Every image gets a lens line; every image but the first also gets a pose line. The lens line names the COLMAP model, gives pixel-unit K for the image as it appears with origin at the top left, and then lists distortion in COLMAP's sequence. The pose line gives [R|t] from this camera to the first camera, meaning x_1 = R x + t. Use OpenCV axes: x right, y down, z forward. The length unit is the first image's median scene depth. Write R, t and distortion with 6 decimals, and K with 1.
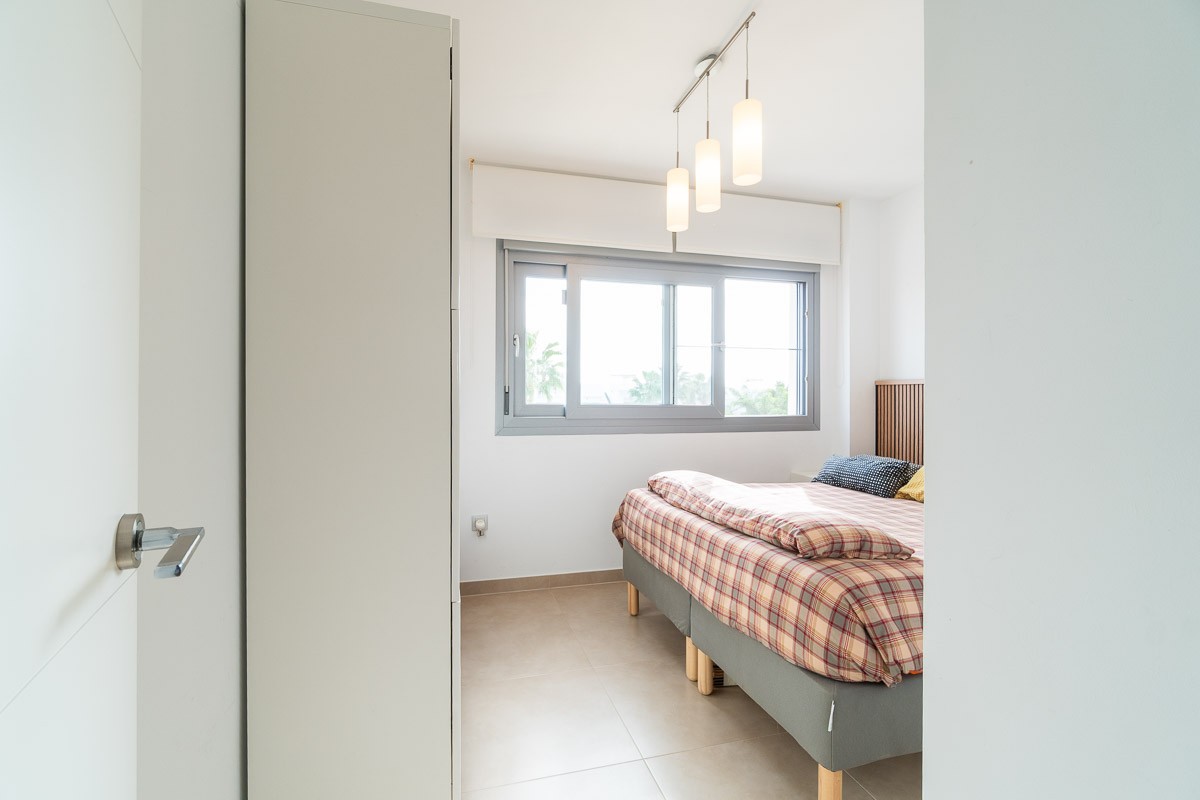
lens RADIAL K [[525.8, 0, 602.8], [0, 525.8, 398.4], [0, 0, 1]] dist [-0.000738, -0.003614]
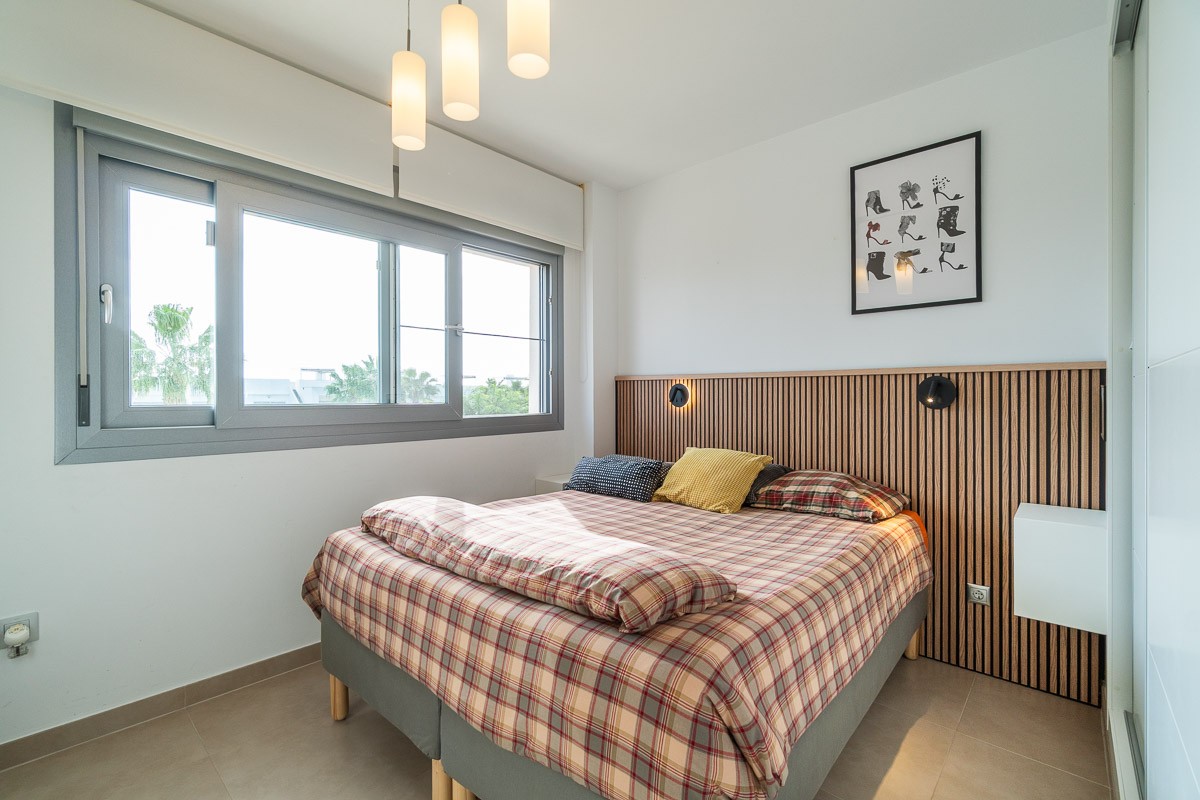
lens RADIAL K [[525.8, 0, 602.8], [0, 525.8, 398.4], [0, 0, 1]] dist [-0.000738, -0.003614]
pose [[0.860189, -0.007573, 0.509919, 0.010884], [0.004901, 0.999966, 0.006584, 0.001145], [-0.509952, -0.003165, 0.860197, 0.318091]]
